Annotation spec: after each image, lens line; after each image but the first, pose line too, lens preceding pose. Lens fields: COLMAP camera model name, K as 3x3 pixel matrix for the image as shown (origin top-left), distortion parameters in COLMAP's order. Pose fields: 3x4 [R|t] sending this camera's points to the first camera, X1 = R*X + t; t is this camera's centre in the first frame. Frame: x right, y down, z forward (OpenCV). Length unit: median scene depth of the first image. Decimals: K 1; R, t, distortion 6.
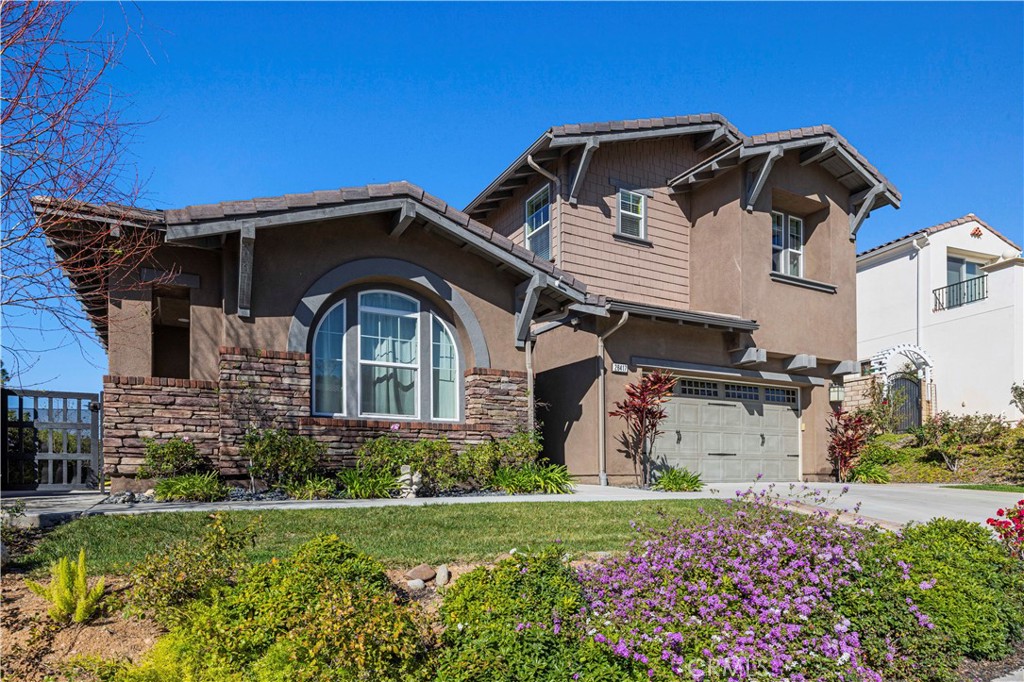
lens RADIAL K [[557.5, 0, 509.8], [0, 557.5, 351.4], [0, 0, 1]] dist [-0.003489, -0.000596]
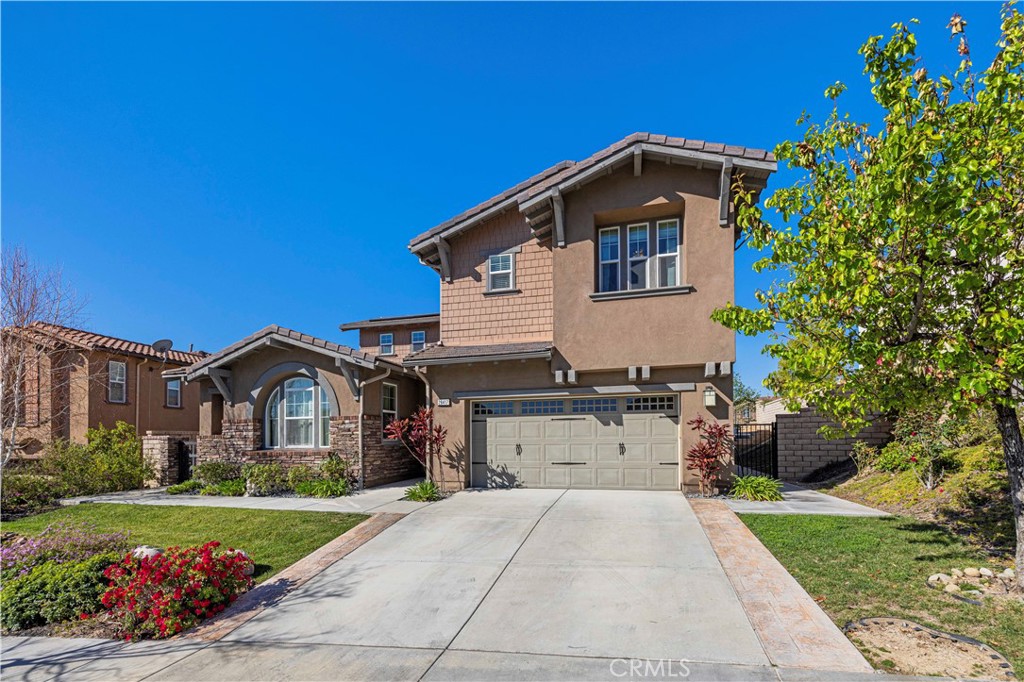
lens RADIAL K [[434.8, 0, 508.9], [0, 434.8, 342.9], [0, 0, 1]] dist [0.006010, 0.000379]
pose [[0.749654, -0.154126, -0.643633, 1.045335], [0.147659, 0.986942, -0.064354, -0.022118], [0.645148, -0.046795, 0.762624, 0.294255]]
